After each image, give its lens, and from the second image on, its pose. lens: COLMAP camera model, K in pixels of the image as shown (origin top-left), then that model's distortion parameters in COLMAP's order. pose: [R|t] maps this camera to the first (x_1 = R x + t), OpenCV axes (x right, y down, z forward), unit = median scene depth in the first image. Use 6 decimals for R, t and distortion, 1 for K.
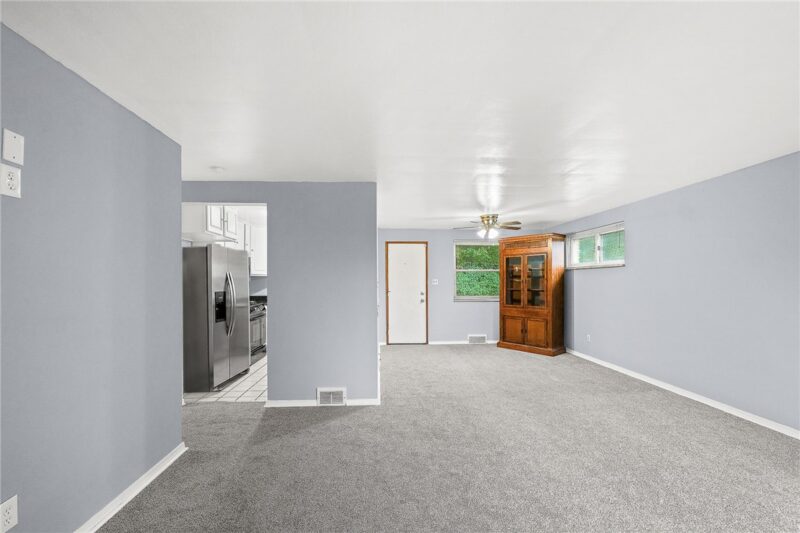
lens RADIAL K [[354.5, 0, 401.8], [0, 354.5, 278.1], [0, 0, 1]] dist [-0.001086, -0.000111]
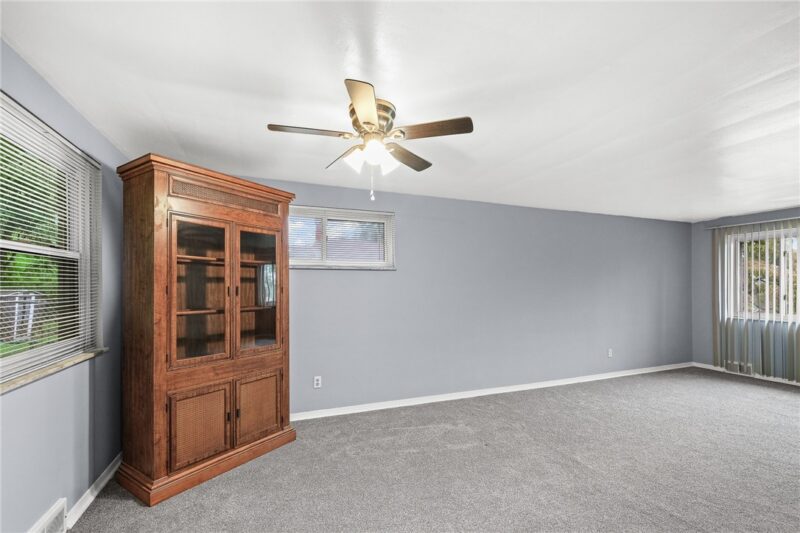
lens RADIAL K [[342.4, 0, 409.9], [0, 342.4, 286.7], [0, 0, 1]] dist [-0.001006, -0.000206]
pose [[-0.293714, 0.002548, 0.955890, -0.081843], [-0.008555, 0.999949, -0.005294, 0.004627], [-0.955855, -0.009732, -0.293678, 0.915003]]
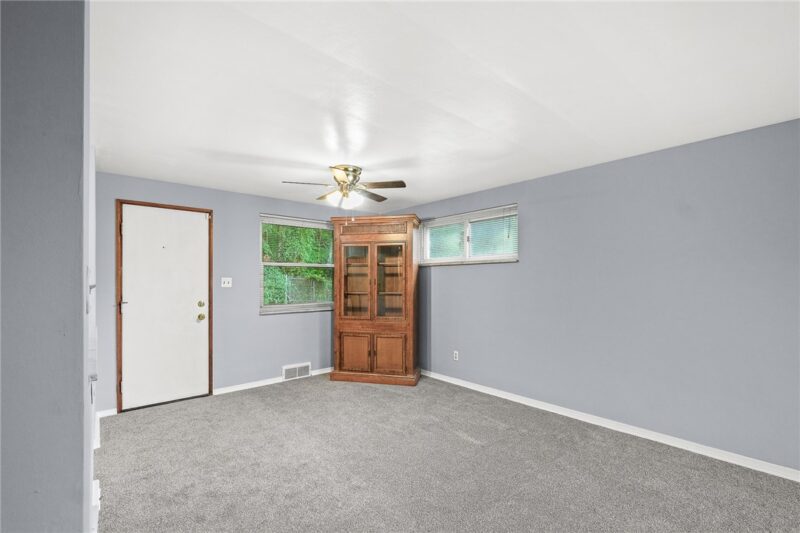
lens RADIAL K [[354.5, 0, 401.8], [0, 354.5, 278.1], [0, 0, 1]] dist [-0.001086, -0.000111]
pose [[0.799273, 0.006047, 0.600938, -0.025234], [-0.004731, 0.999982, -0.003770, 0.004712], [-0.600950, 0.000170, 0.799287, 0.408779]]
